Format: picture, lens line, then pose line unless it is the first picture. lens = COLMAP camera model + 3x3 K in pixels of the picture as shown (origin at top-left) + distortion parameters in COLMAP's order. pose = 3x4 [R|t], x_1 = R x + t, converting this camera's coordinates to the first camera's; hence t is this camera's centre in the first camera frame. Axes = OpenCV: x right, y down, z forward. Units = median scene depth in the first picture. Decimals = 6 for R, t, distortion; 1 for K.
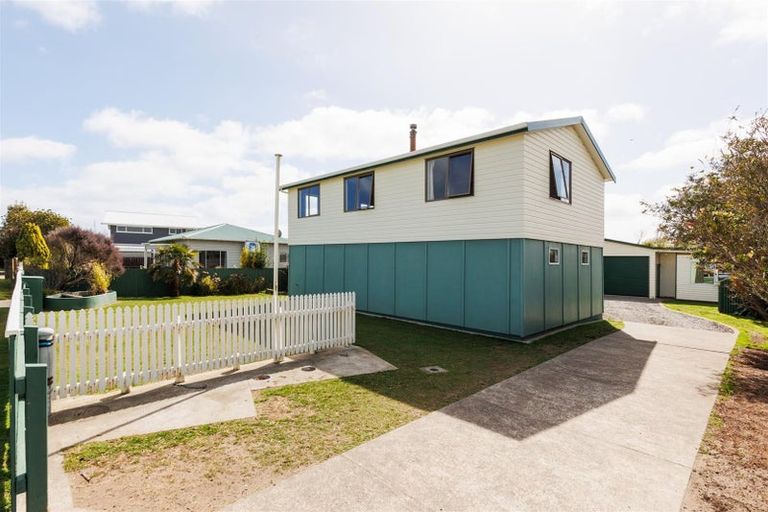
lens RADIAL K [[371.8, 0, 381.8], [0, 371.8, 263.1], [0, 0, 1]] dist [-0.000511, 0.000178]
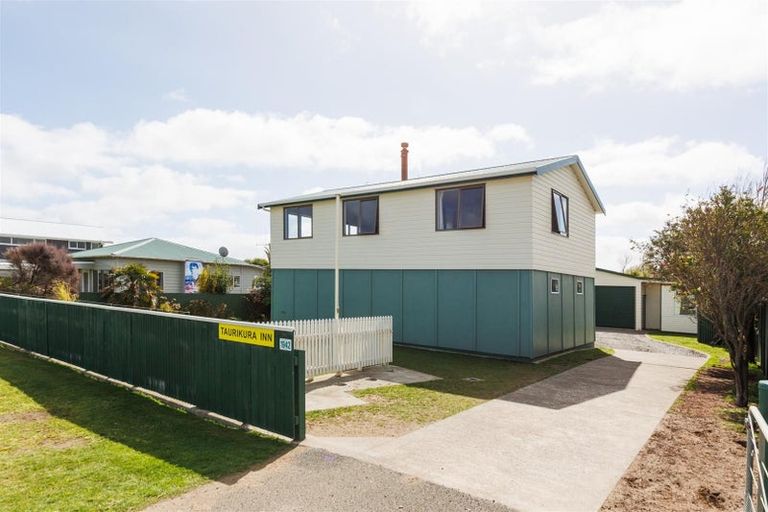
lens RADIAL K [[467.6, 0, 385.3], [0, 467.6, 275.4], [0, 0, 1]] dist [-0.000965, -0.000308]
pose [[0.990965, 0.018548, 0.132830, -0.205782], [-0.014464, 0.999394, -0.031646, 0.000899], [-0.133337, 0.029439, 0.990633, -0.280022]]
